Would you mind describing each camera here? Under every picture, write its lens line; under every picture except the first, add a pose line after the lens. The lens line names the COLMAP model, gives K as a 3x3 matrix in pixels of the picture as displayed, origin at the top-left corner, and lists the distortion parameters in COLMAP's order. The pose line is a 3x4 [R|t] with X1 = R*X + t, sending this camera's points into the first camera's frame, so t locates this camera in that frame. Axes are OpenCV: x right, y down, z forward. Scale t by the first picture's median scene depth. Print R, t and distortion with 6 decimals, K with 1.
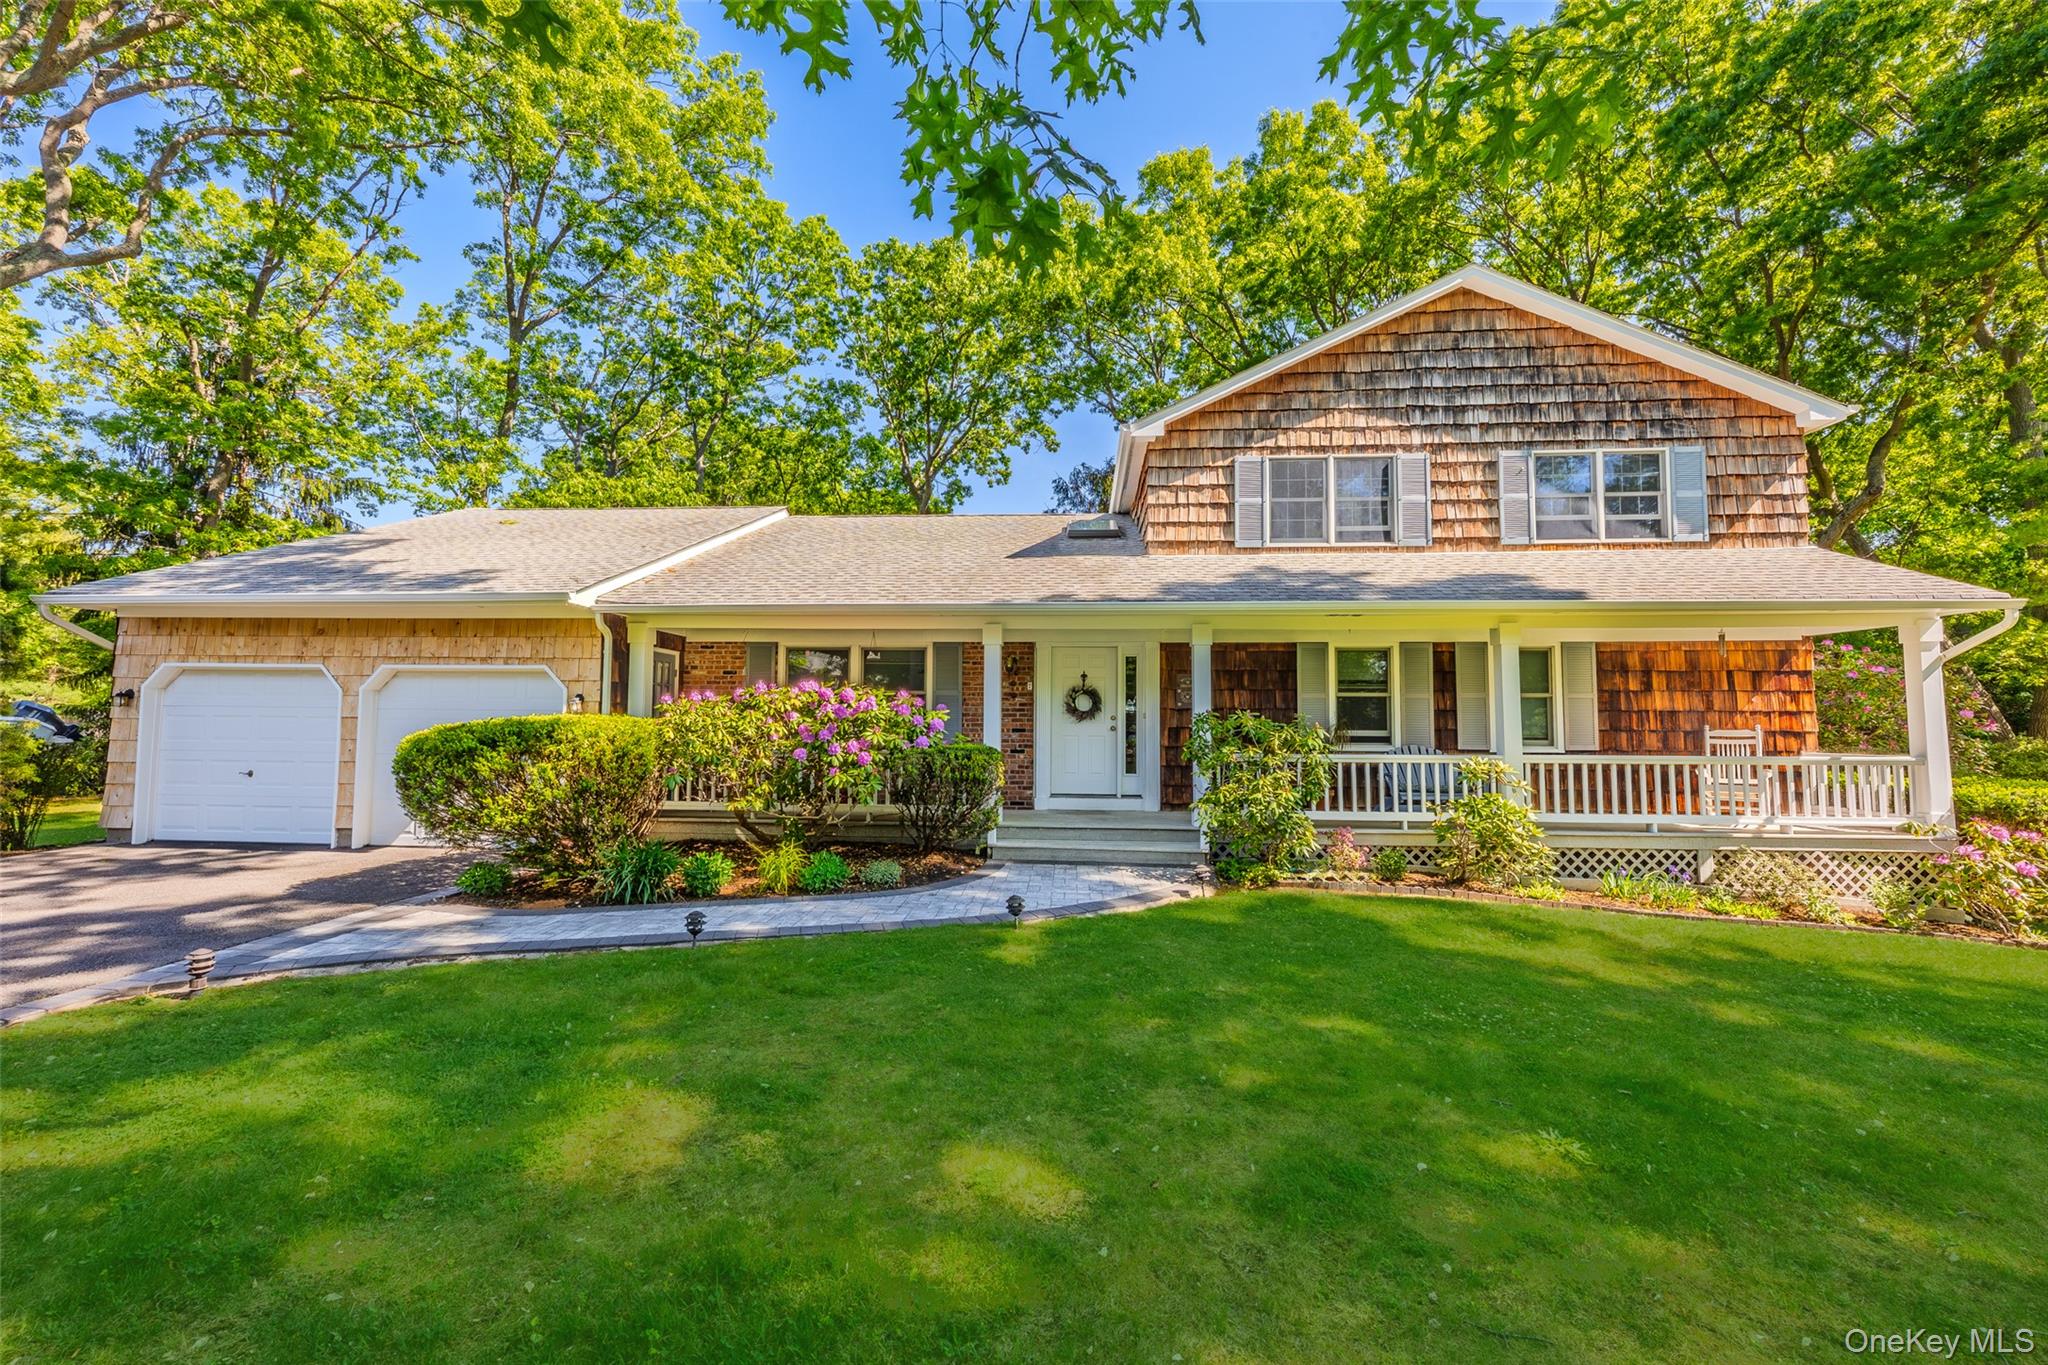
lens RADIAL K [[831.4, 0, 1023.4], [0, 831.4, 689.6], [0, 0, 1]] dist [0.017026, 0.000070]
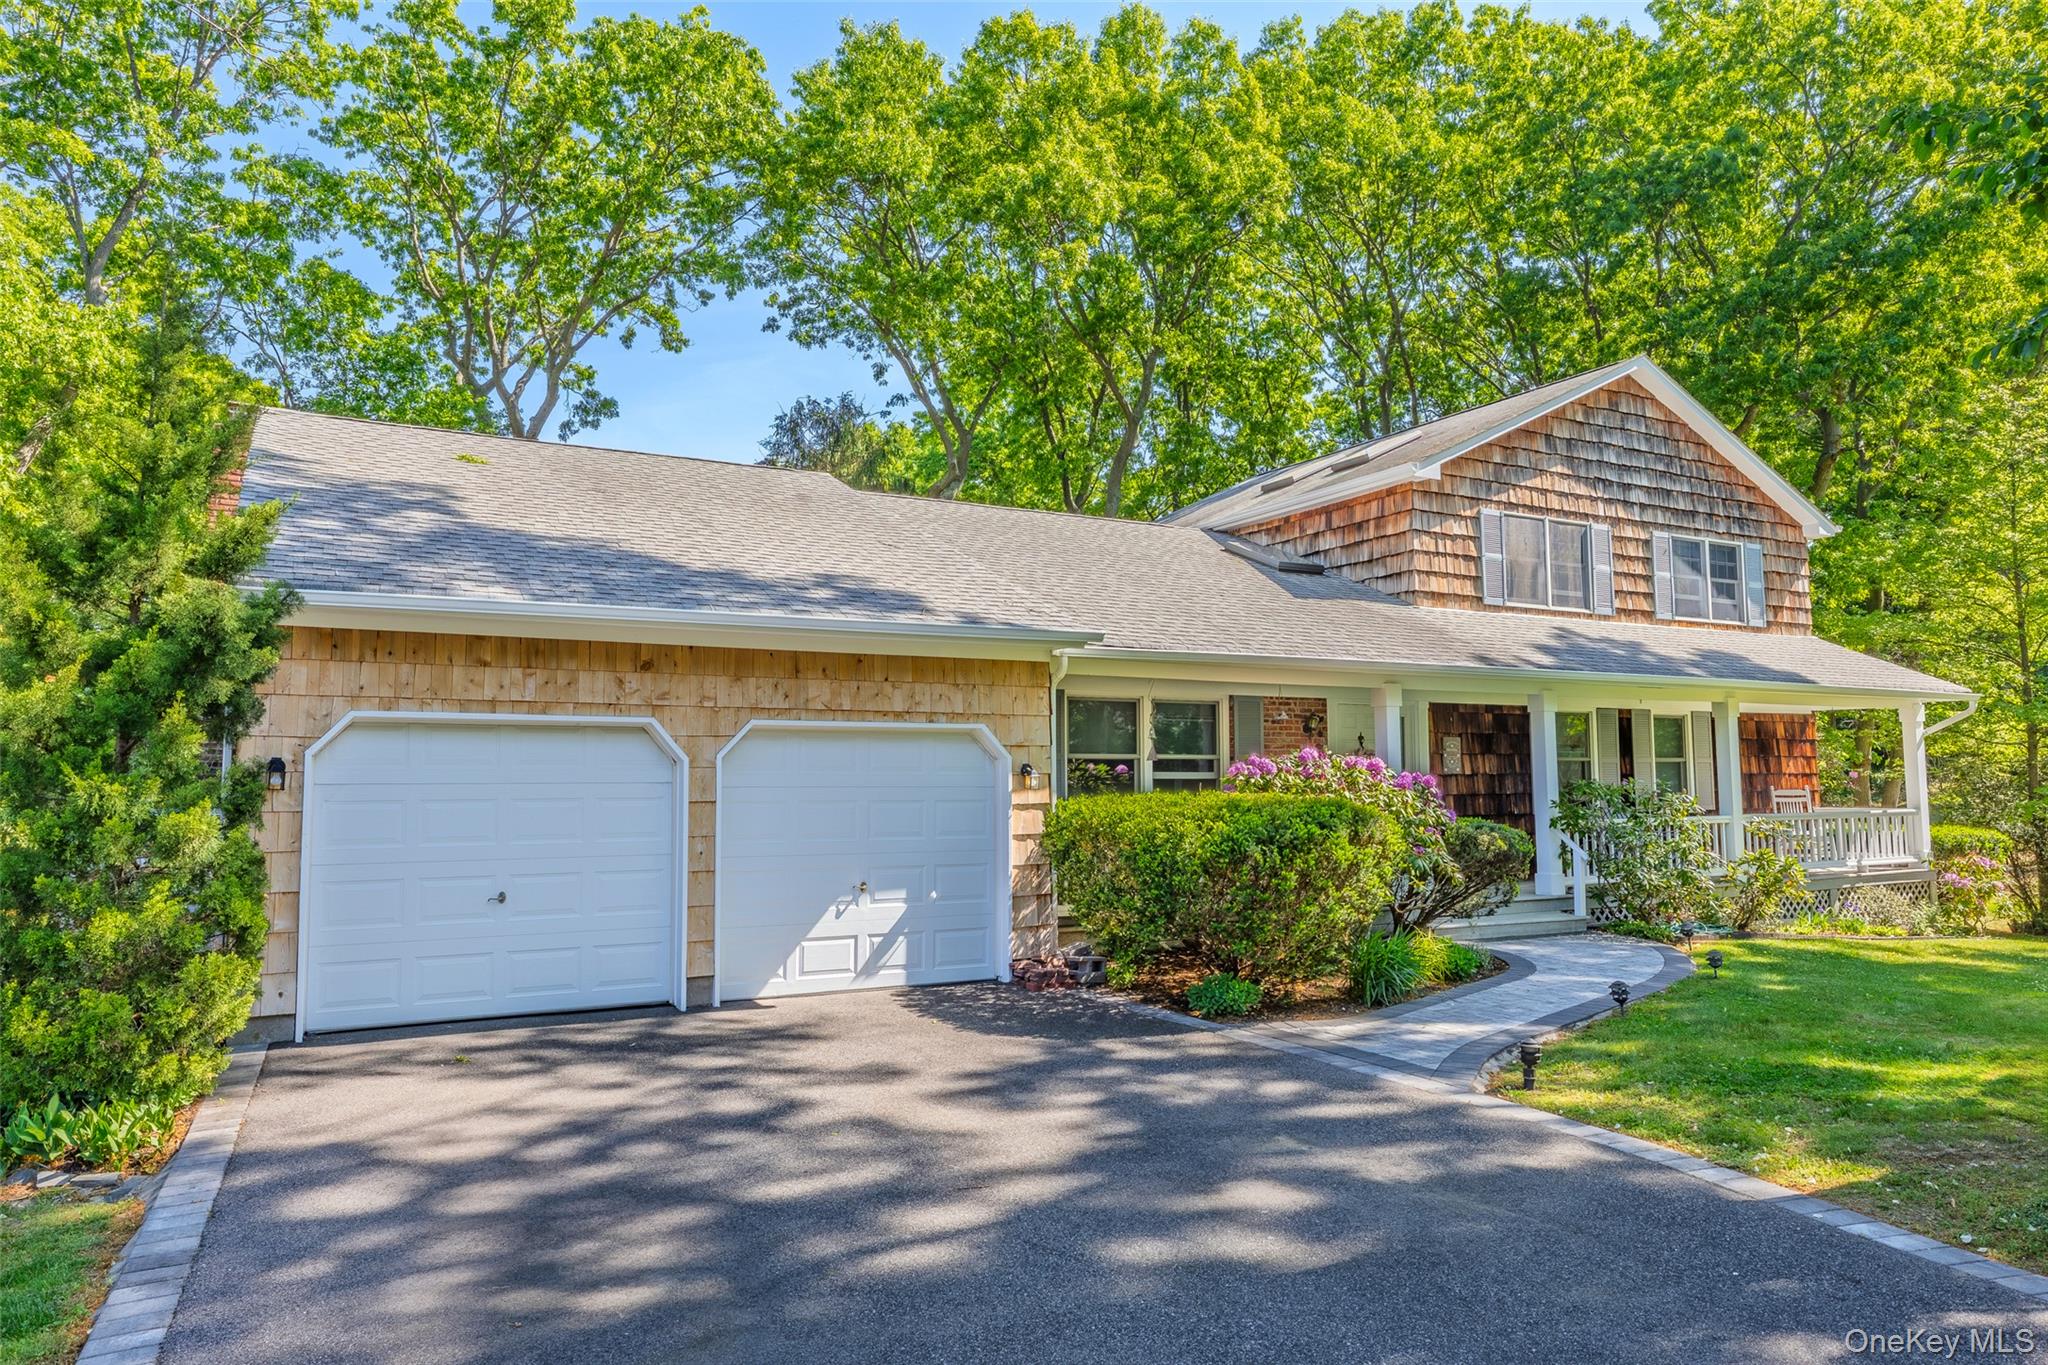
lens RADIAL K [[1360.6, 0, 1024.2], [0, 1360.6, 680.4], [0, 0, 1]] dist [0.006652, 0.000895]
pose [[0.832275, 0.029938, 0.553555, -1.051398], [-0.014039, 0.999359, -0.032941, -0.025559], [-0.554186, 0.019645, 0.832161, 0.001314]]
